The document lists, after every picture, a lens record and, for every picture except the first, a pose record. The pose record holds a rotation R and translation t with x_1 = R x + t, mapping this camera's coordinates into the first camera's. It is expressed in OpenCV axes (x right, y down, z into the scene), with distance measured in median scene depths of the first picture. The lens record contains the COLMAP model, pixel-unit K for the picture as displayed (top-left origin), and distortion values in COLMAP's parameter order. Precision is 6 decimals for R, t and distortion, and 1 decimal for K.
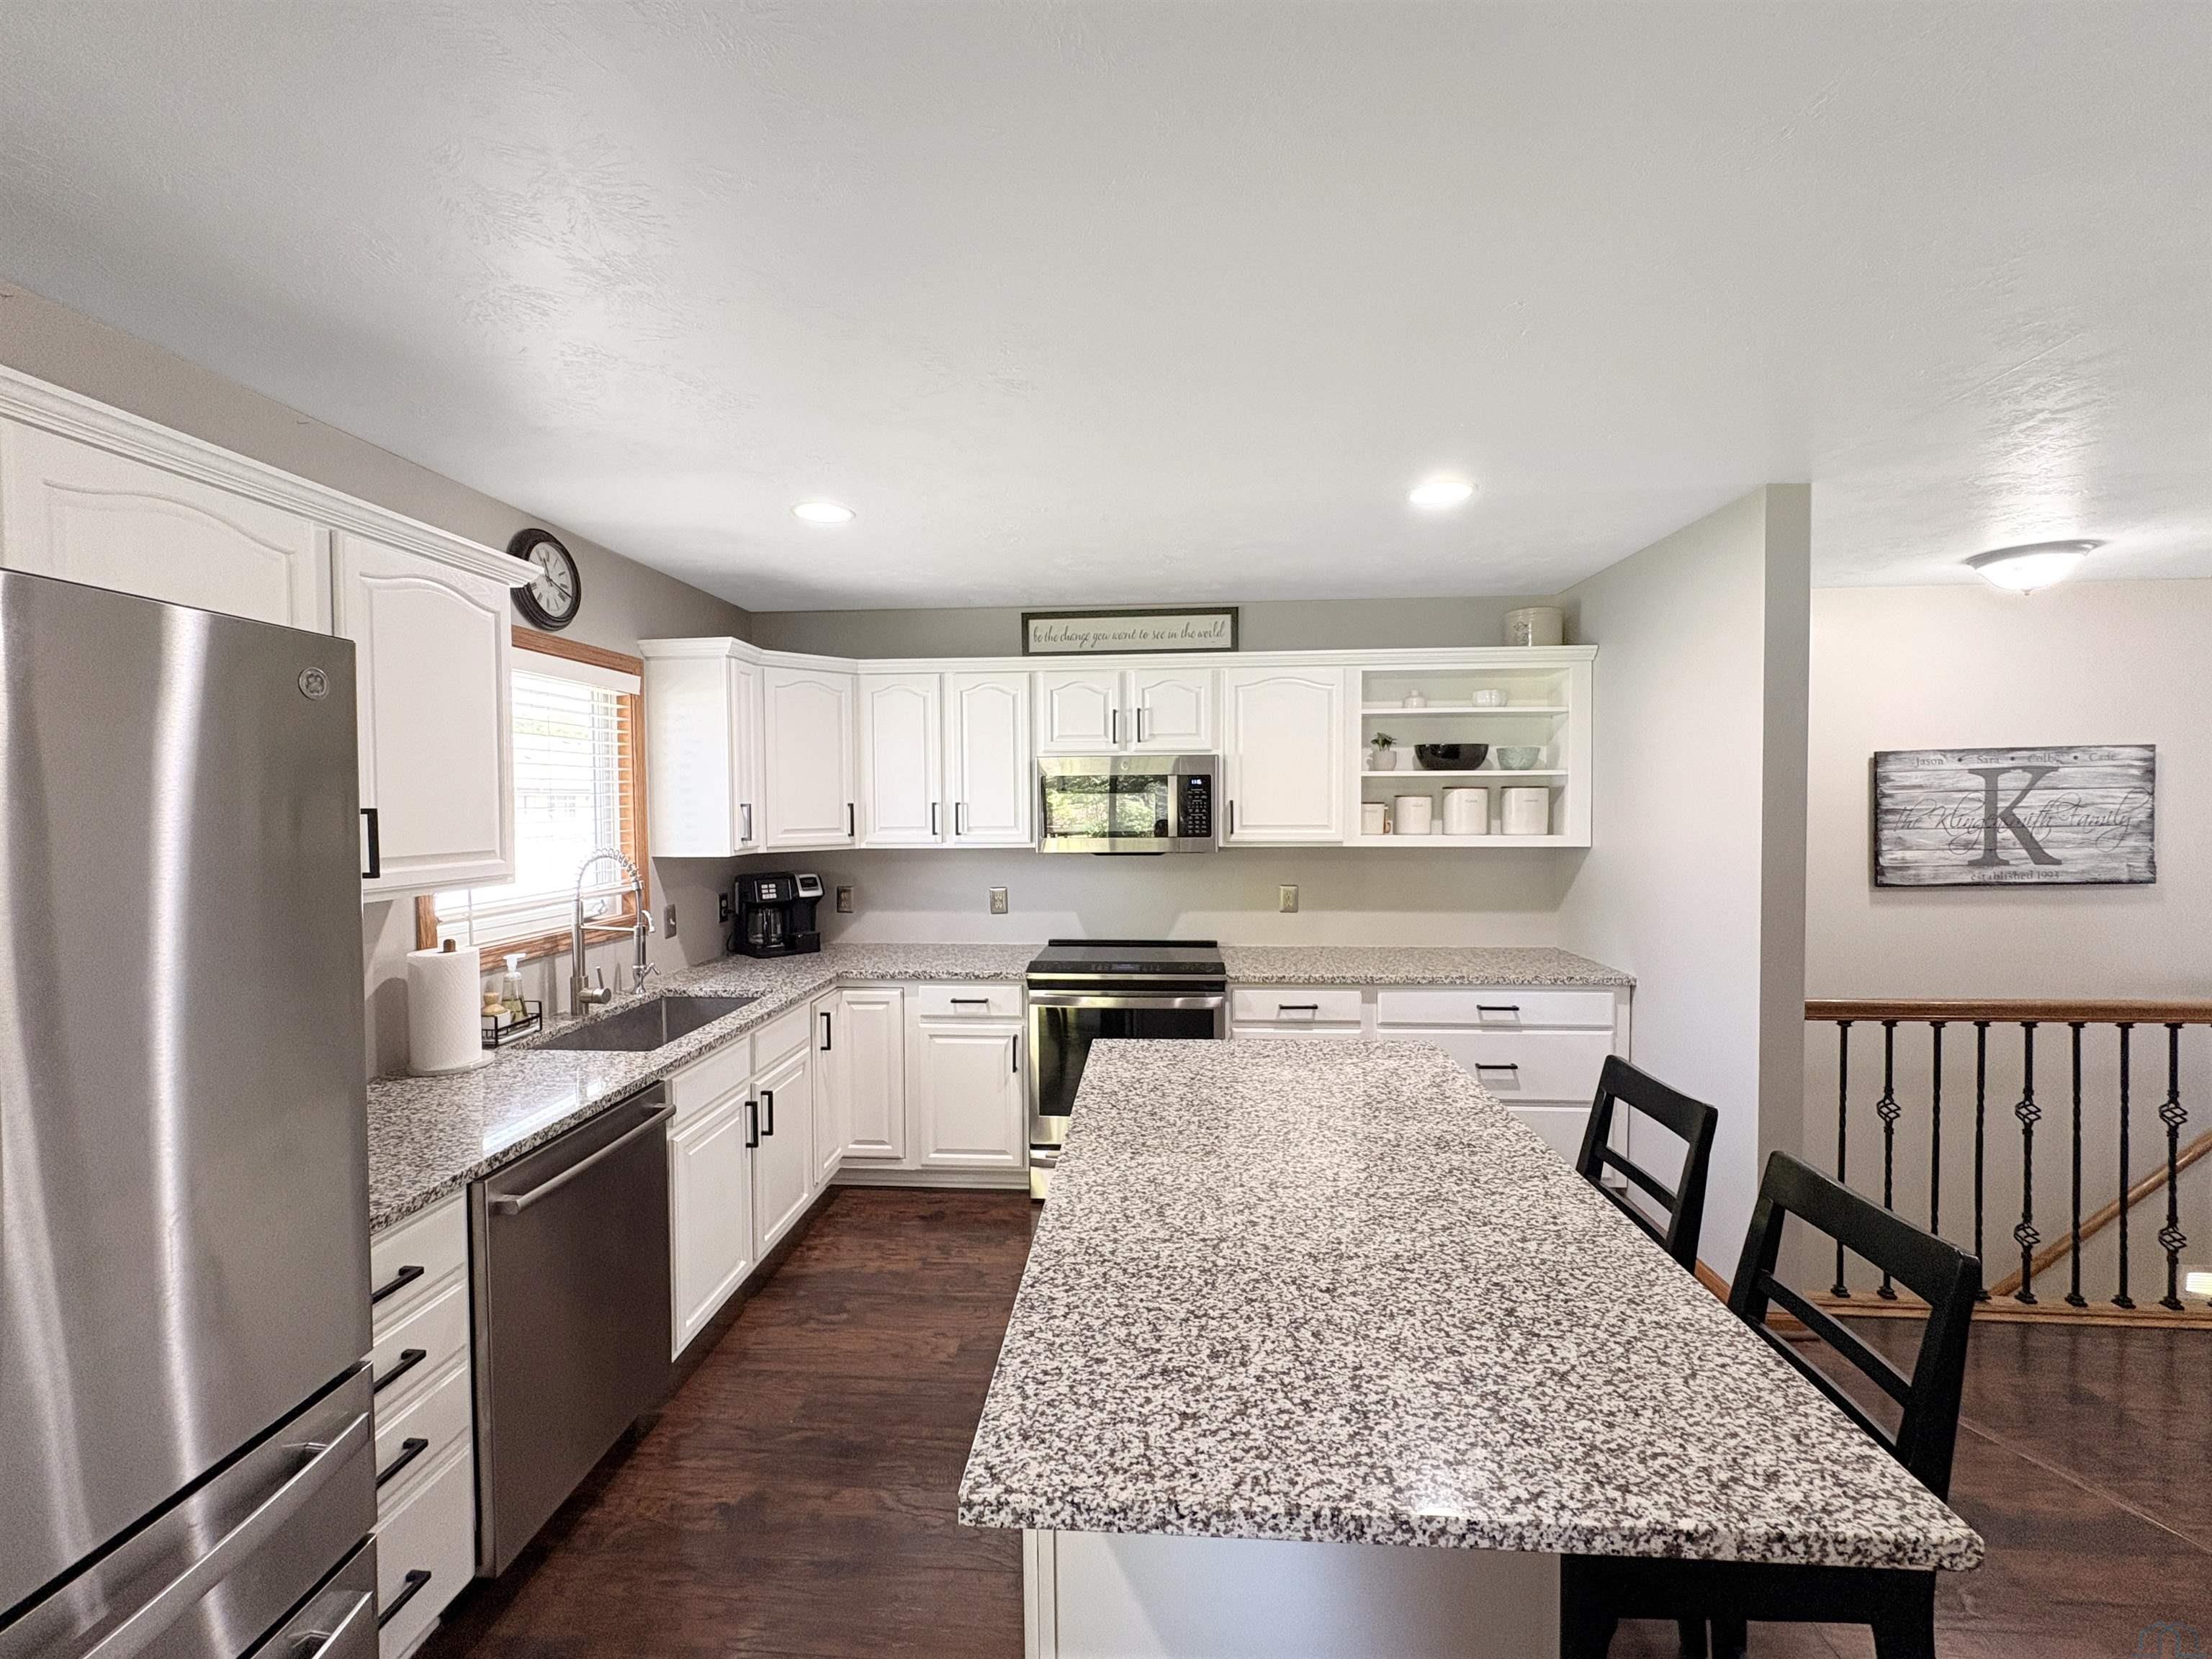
lens RADIAL K [[876.5, 0, 1102.0], [0, 876.5, 821.2], [0, 0, 1]] dist [0.000479, -0.000104]
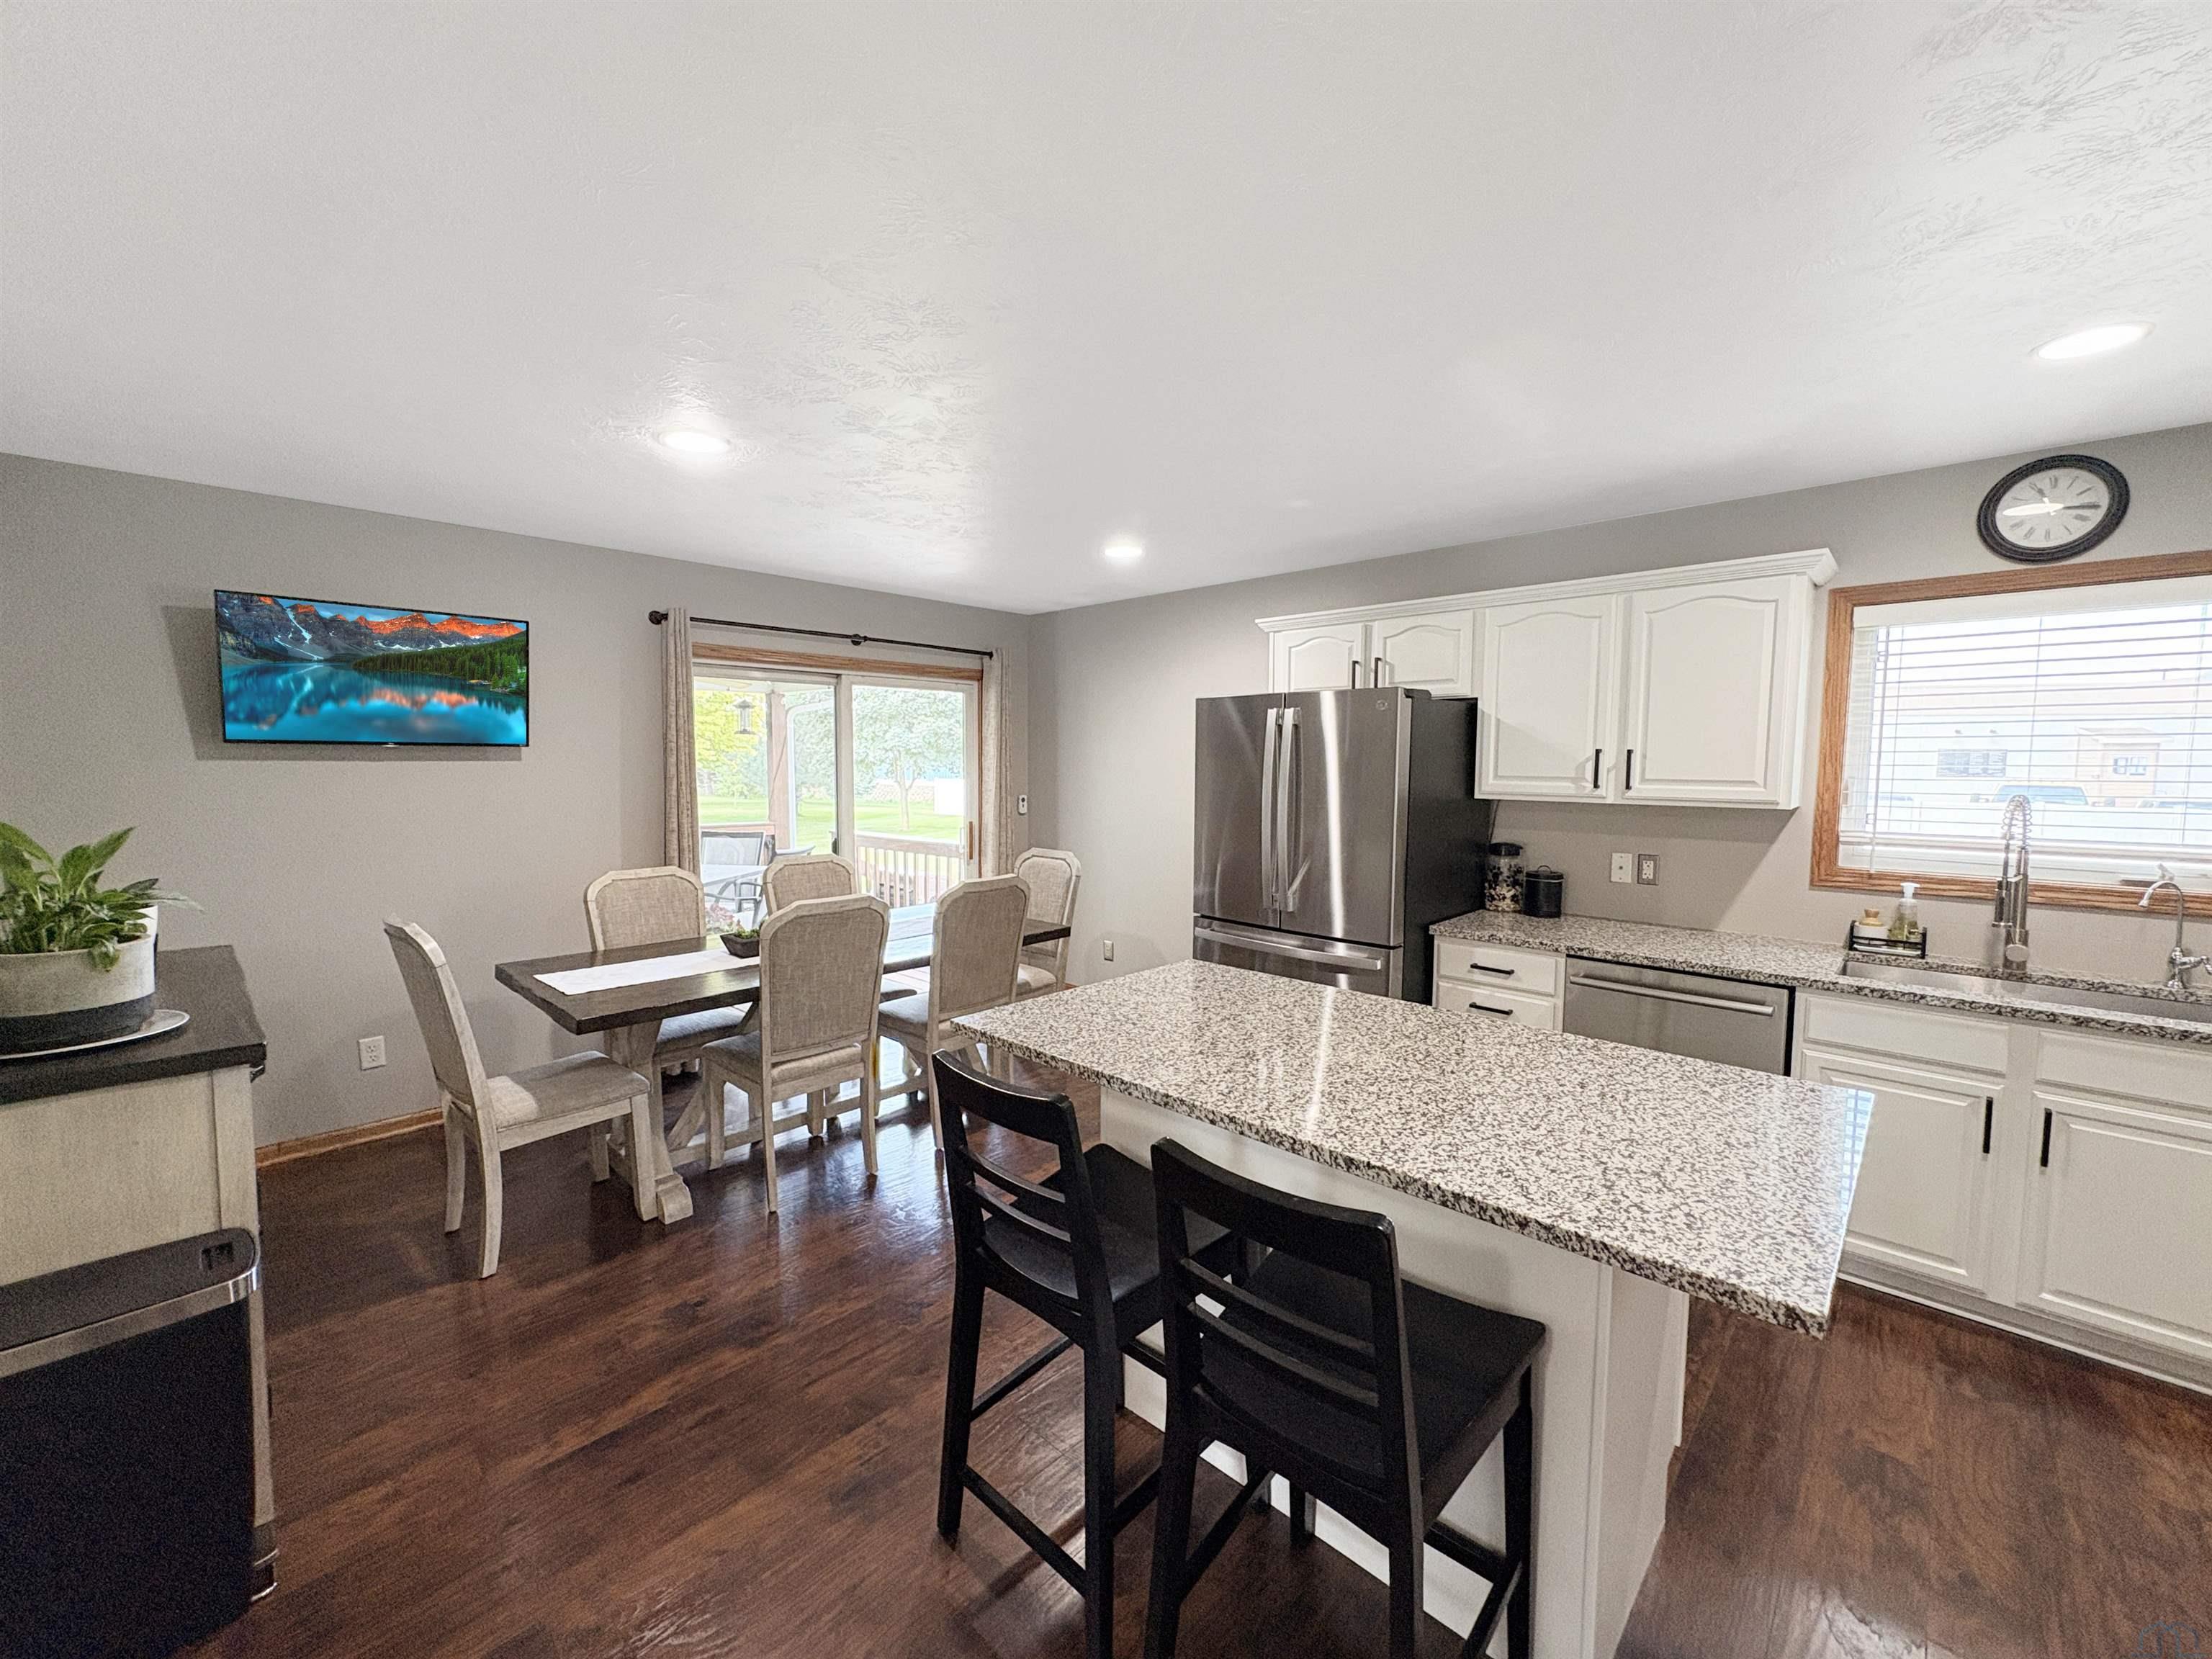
lens RADIAL K [[876.5, 0, 1096.9], [0, 876.5, 825.2], [0, 0, 1]] dist [0.000479, -0.000104]
pose [[-0.644466, 0.060054, -0.762271, 1.305975], [-0.016371, 0.995599, 0.092278, -0.010435], [0.764458, 0.071949, -0.640646, 1.445723]]
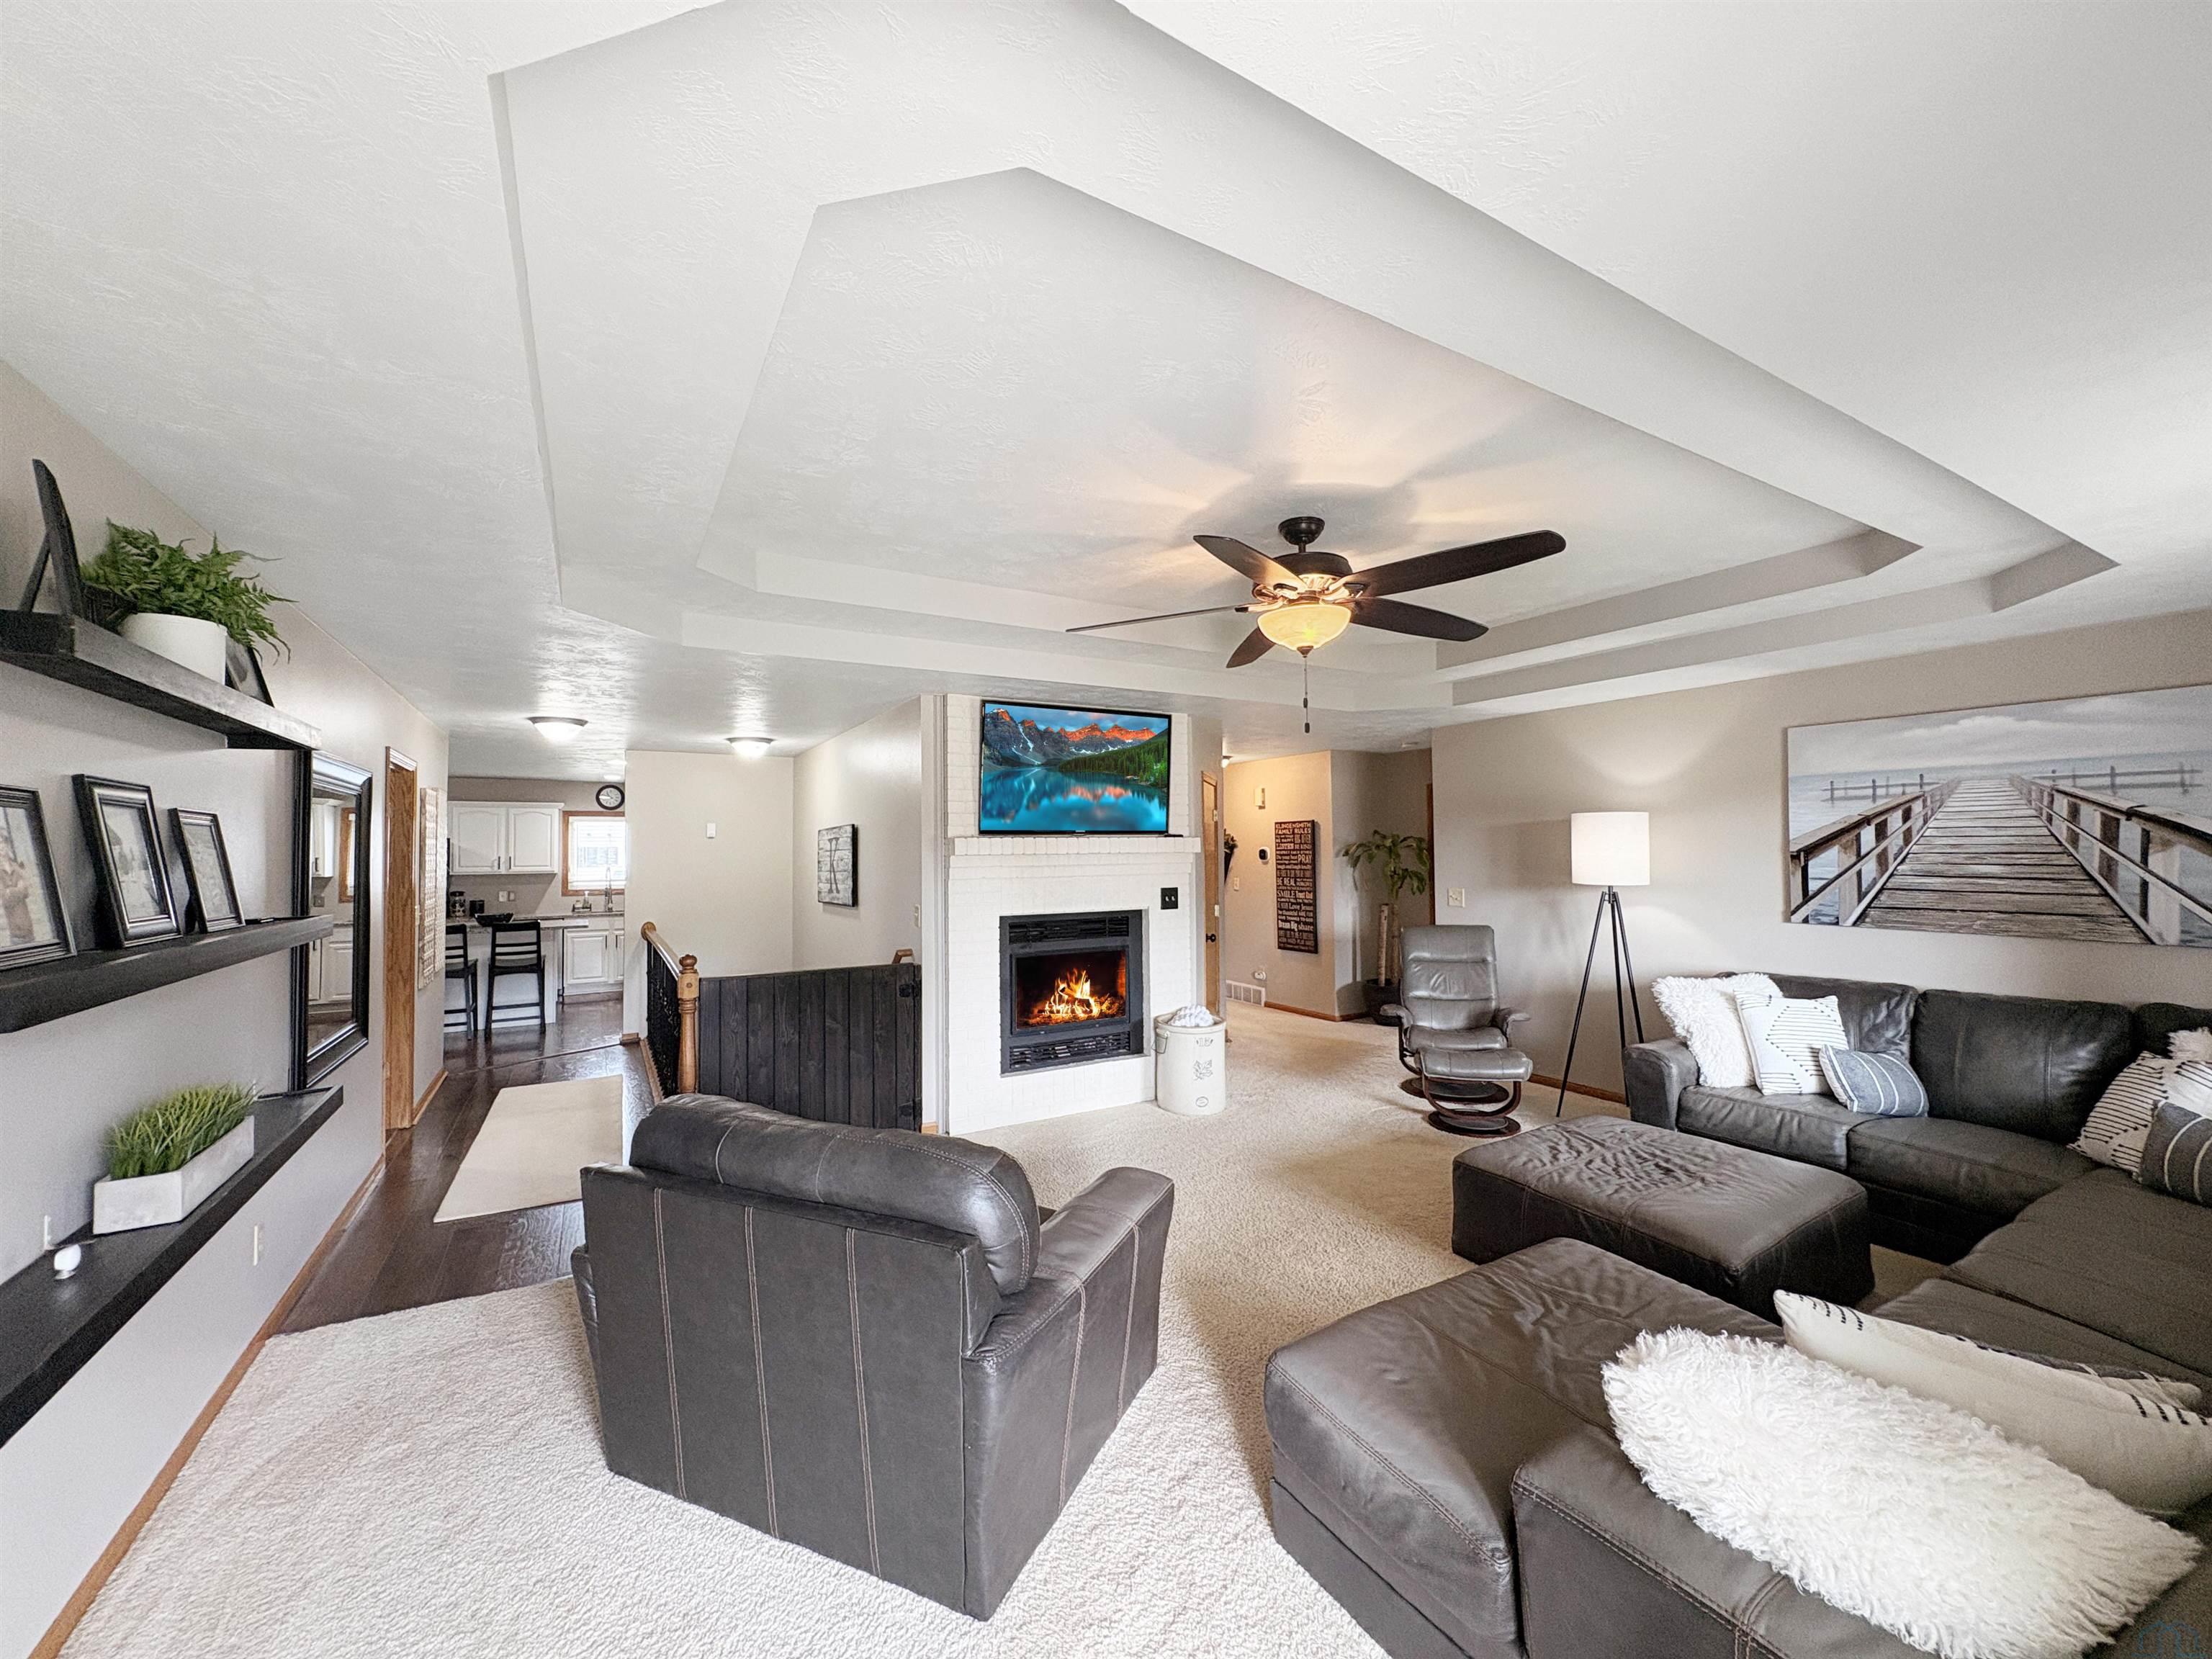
lens RADIAL K [[876.5, 0, 1101.1], [0, 876.5, 831.4], [0, 0, 1]] dist [0.000479, -0.000104]
pose [[0.562873, -0.013201, -0.826438, 6.432671], [-0.012474, 0.999623, -0.024464, -0.093564], [0.826449, 0.024079, 0.562496, 1.060398]]
